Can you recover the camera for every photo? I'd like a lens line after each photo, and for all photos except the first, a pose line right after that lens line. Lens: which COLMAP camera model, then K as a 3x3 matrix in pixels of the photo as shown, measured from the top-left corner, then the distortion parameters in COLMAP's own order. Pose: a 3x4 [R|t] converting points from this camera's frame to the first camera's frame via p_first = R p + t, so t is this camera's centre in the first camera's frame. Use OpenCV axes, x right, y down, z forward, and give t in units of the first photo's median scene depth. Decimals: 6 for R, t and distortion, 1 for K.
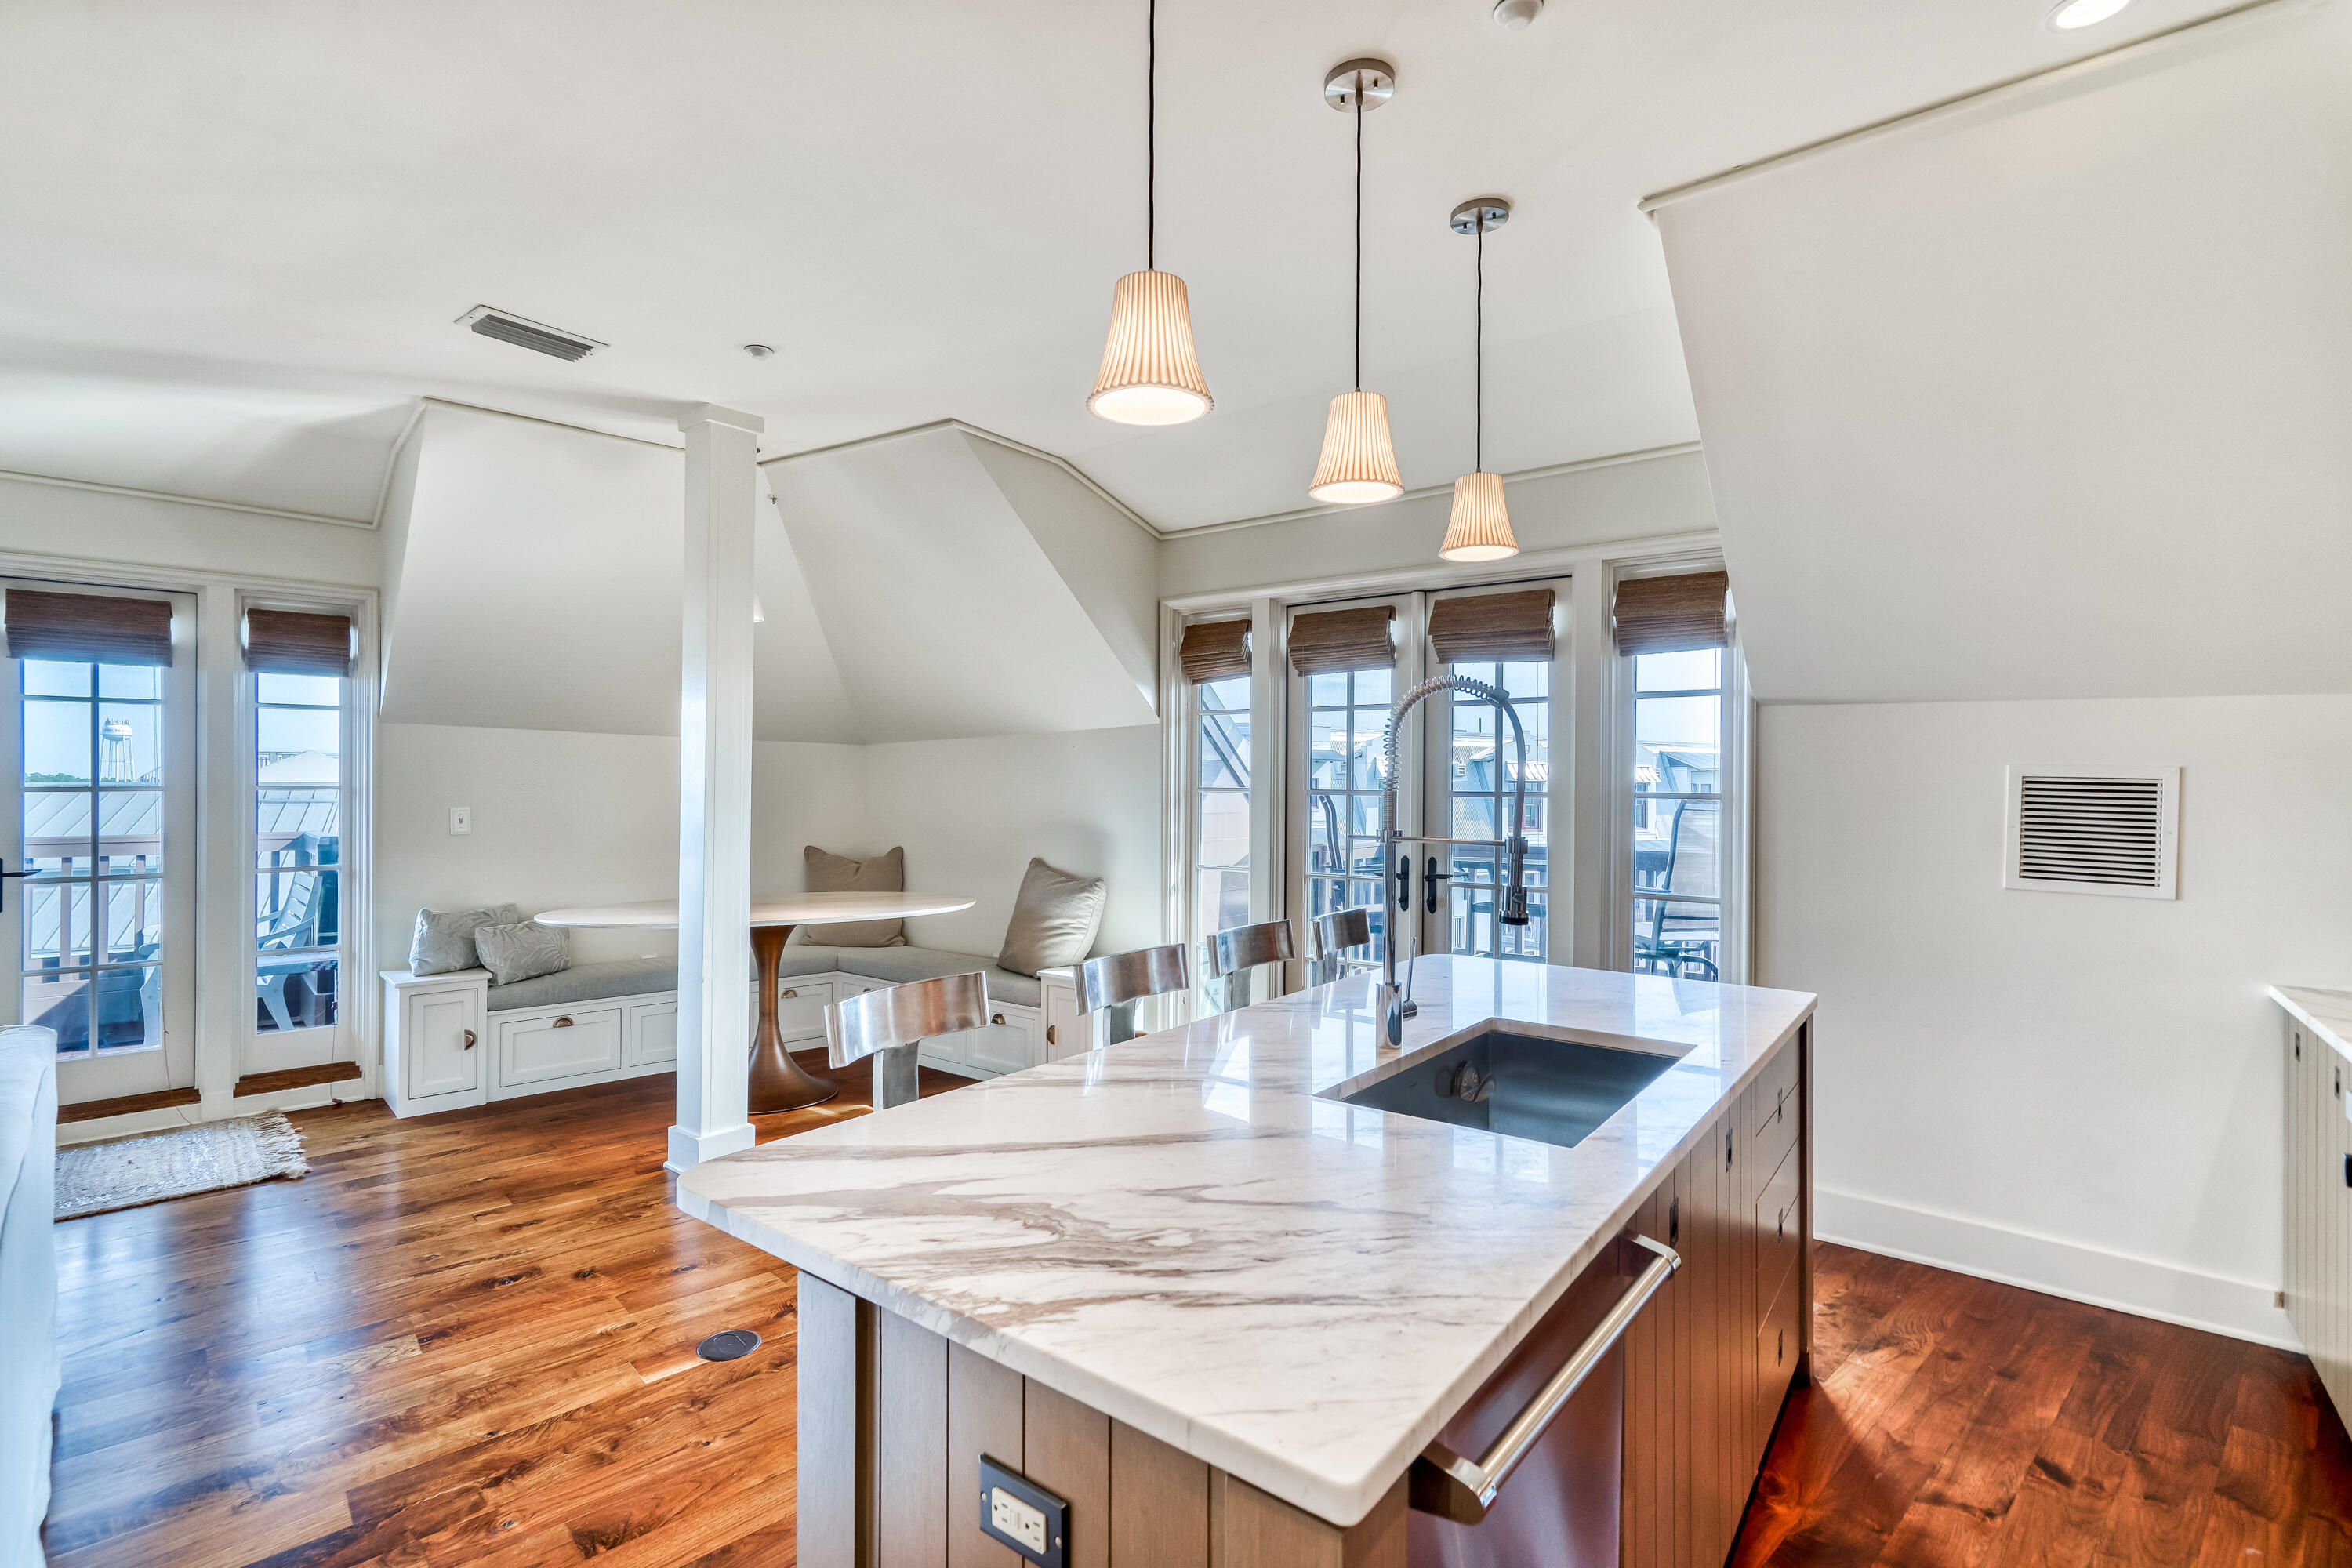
lens RADIAL K [[1092.9, 0, 1148.5], [0, 1092.9, 795.8], [0, 0, 1]] dist [0.010326, 0.001614]
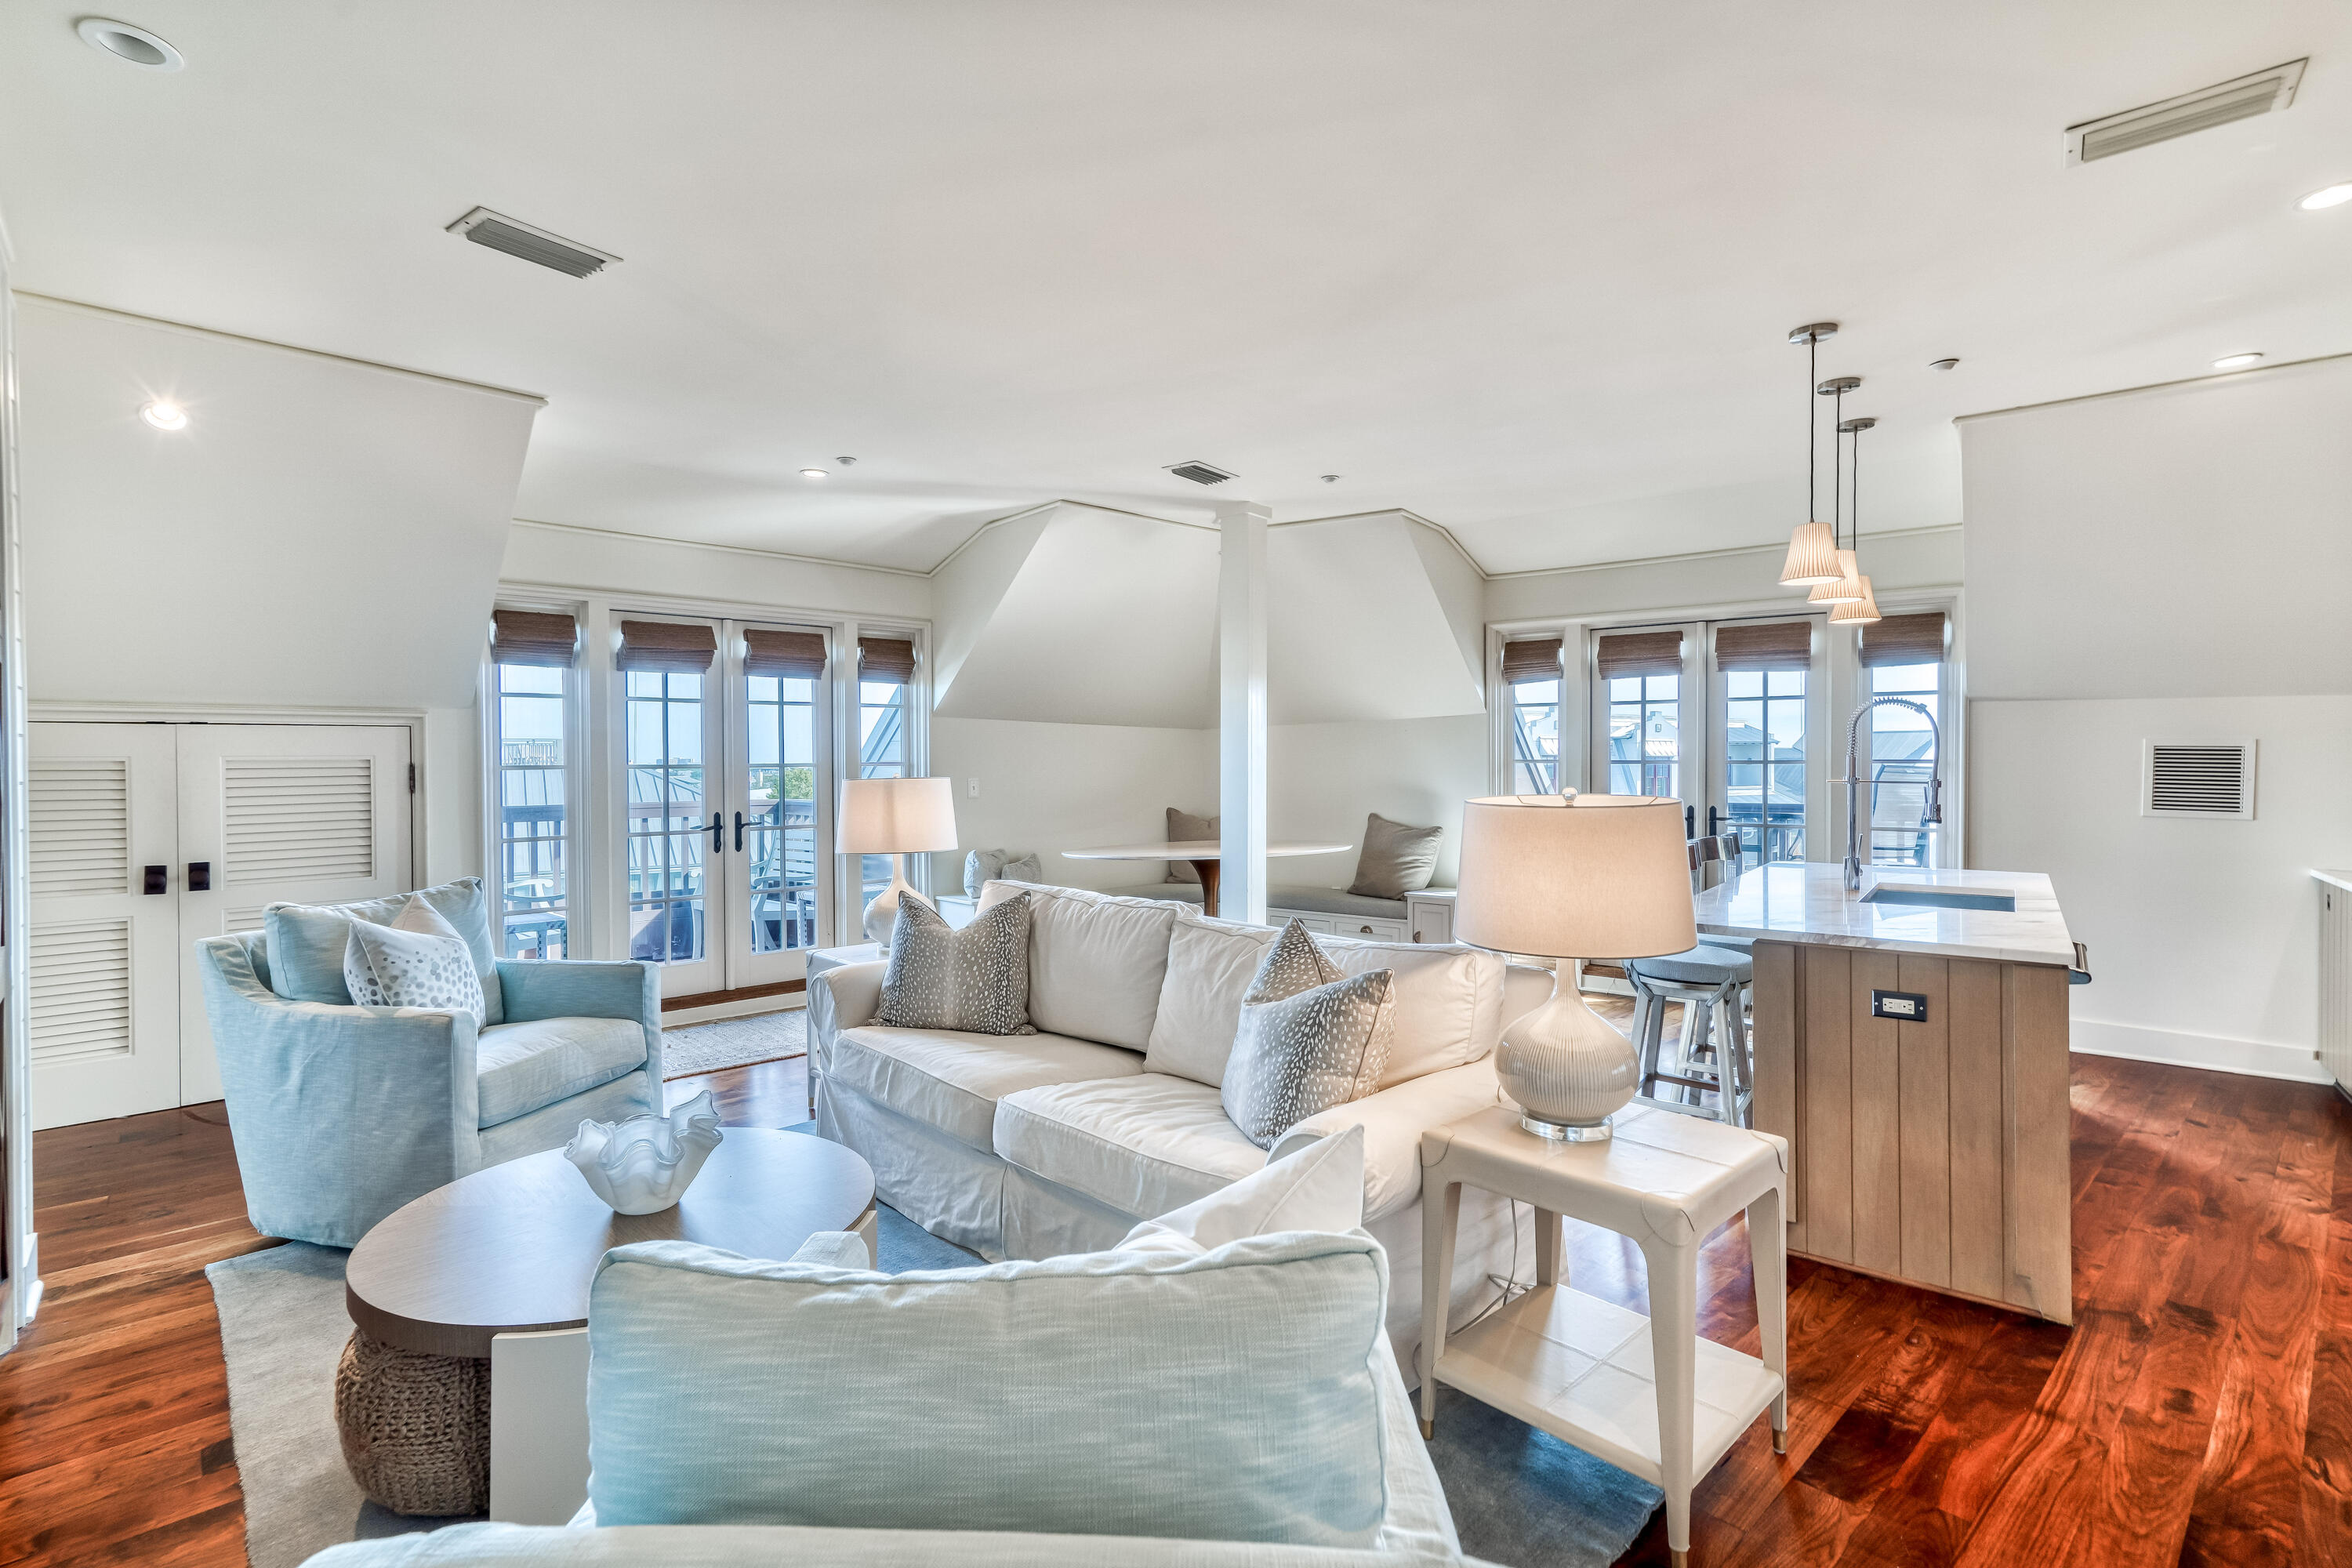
lens RADIAL K [[1092.9, 0, 1143.5], [0, 1092.9, 782.5], [0, 0, 1]] dist [0.010326, 0.001614]
pose [[0.999975, -0.006843, 0.001829, -0.456771], [0.006832, 0.999960, 0.005839, 0.010817], [-0.001869, -0.005826, 0.999981, -0.406684]]
